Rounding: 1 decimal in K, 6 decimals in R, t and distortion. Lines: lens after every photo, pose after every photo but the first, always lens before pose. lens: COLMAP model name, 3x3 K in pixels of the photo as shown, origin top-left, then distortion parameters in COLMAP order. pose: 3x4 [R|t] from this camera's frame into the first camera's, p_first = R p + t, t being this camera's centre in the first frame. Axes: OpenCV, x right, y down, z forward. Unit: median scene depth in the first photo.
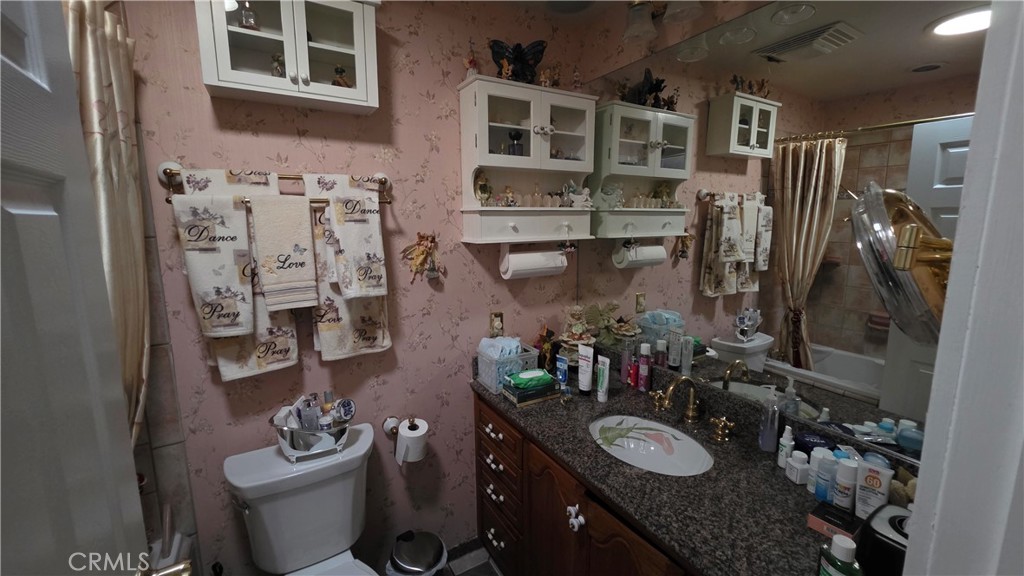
lens RADIAL K [[412.2, 0, 511.1], [0, 412.2, 285.5], [0, 0, 1]] dist [0.001340, 0.000146]
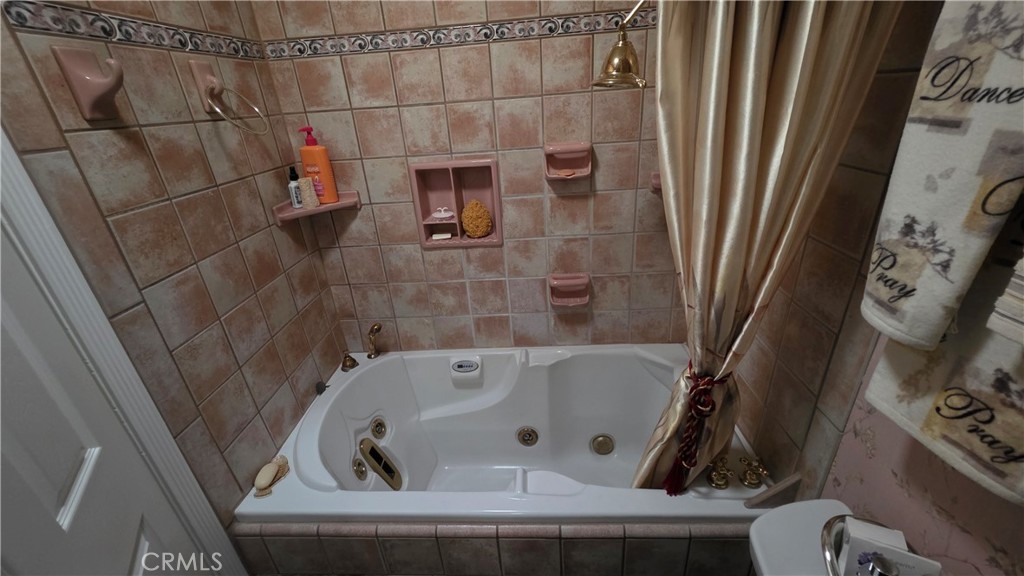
lens RADIAL K [[412.2, 0, 511.5], [0, 412.2, 290.1], [0, 0, 1]] dist [0.001340, 0.000146]
pose [[-0.566203, 0.391190, -0.725524, -0.125349], [-0.056414, 0.859751, 0.507589, -0.125068], [0.822333, 0.328328, -0.464725, 0.866921]]
